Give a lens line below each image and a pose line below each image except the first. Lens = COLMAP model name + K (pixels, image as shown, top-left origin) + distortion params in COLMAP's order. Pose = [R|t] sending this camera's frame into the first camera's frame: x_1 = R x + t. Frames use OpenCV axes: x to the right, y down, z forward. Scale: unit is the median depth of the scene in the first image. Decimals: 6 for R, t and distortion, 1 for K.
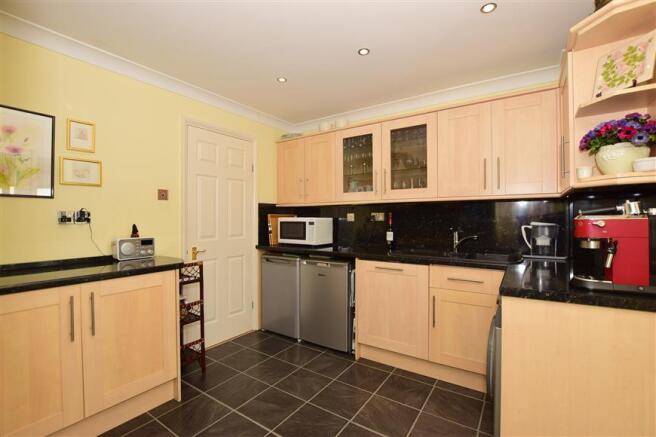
lens RADIAL K [[290.4, 0, 329.2], [0, 290.4, 218.1], [0, 0, 1]] dist [-0.034786, -0.000059]
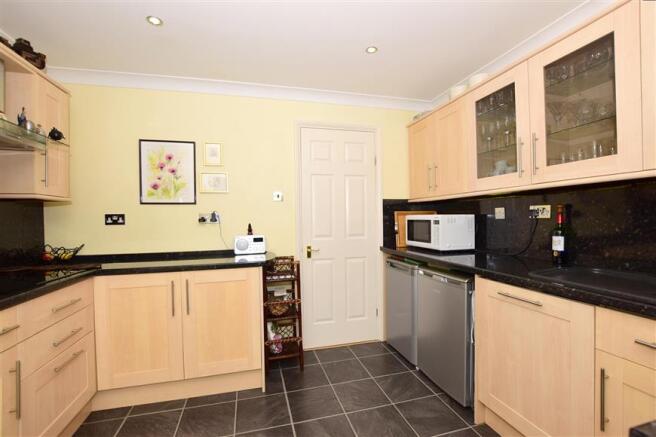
lens RADIAL K [[290.4, 0, 329.2], [0, 290.4, 218.1], [0, 0, 1]] dist [-0.034786, -0.000059]
pose [[0.752663, -0.009510, -0.658337, 0.241079], [0.016049, 0.999864, 0.003904, -0.000170], [0.658210, -0.013504, 0.752713, 0.245694]]
